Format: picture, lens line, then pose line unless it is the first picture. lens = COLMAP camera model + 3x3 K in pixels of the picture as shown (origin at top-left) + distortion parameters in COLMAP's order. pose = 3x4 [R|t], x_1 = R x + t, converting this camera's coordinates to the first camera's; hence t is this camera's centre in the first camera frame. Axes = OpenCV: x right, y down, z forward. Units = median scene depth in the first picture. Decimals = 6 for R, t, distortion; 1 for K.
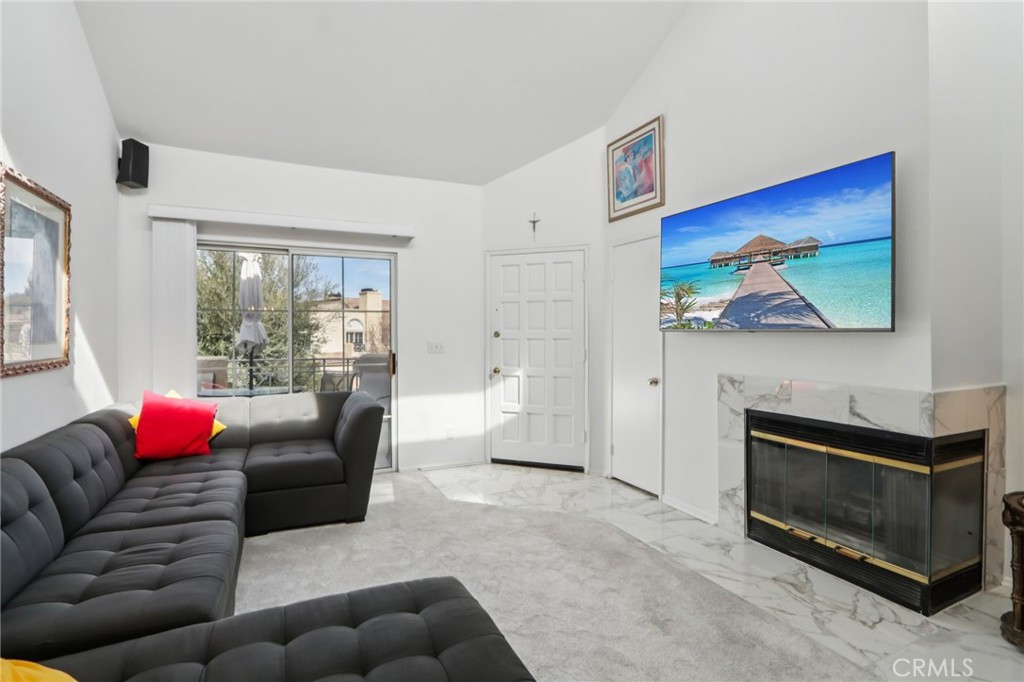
lens RADIAL K [[480.5, 0, 490.8], [0, 480.5, 334.0], [0, 0, 1]] dist [-0.014384, 0.001584]
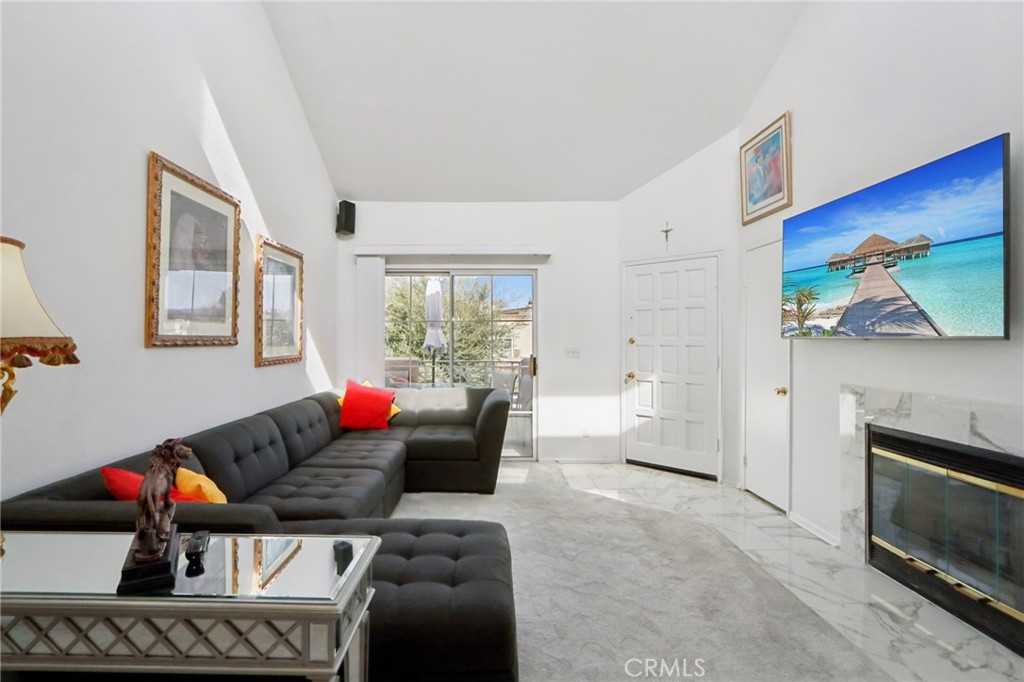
lens RADIAL K [[478.6, 0, 486.8], [0, 478.6, 337.3], [0, 0, 1]] dist [-0.016018, 0.000788]
pose [[0.912597, 0.000982, -0.408859, 0.215419], [-0.003056, 0.999986, -0.004420, -0.002330], [0.408849, 0.005284, 0.912587, -0.115260]]
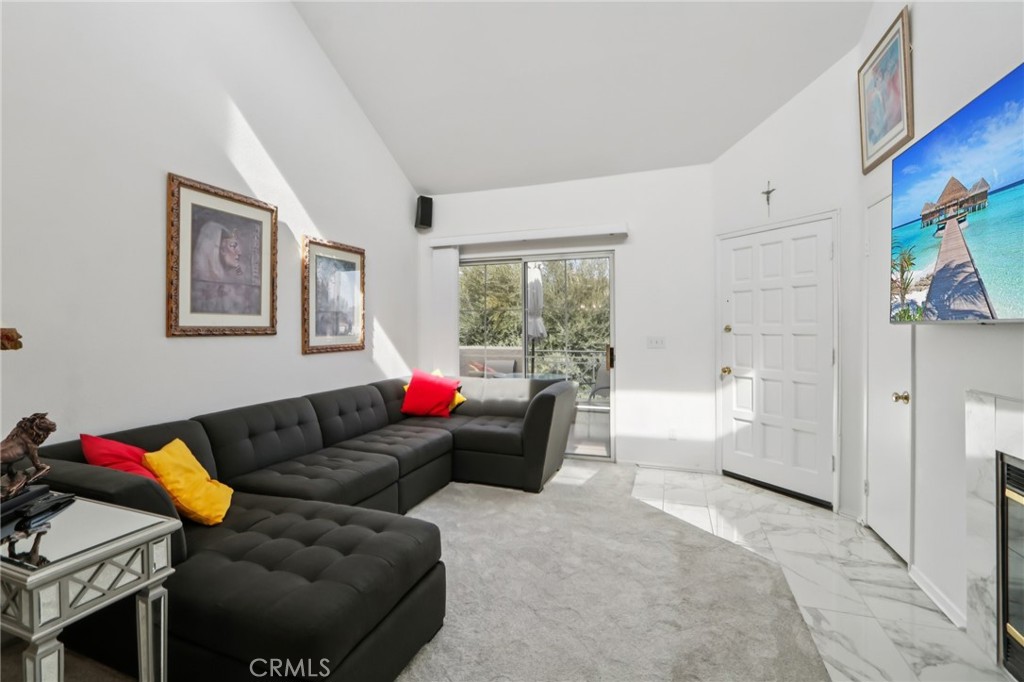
lens RADIAL K [[477.3, 0, 484.0], [0, 477.3, 329.2], [0, 0, 1]] dist [-0.015352, 0.002009]
pose [[0.706050, -0.001728, -0.708160, 0.445911], [0.003358, 0.999994, 0.000908, -0.001100], [0.708154, -0.003019, 0.706052, 0.109161]]
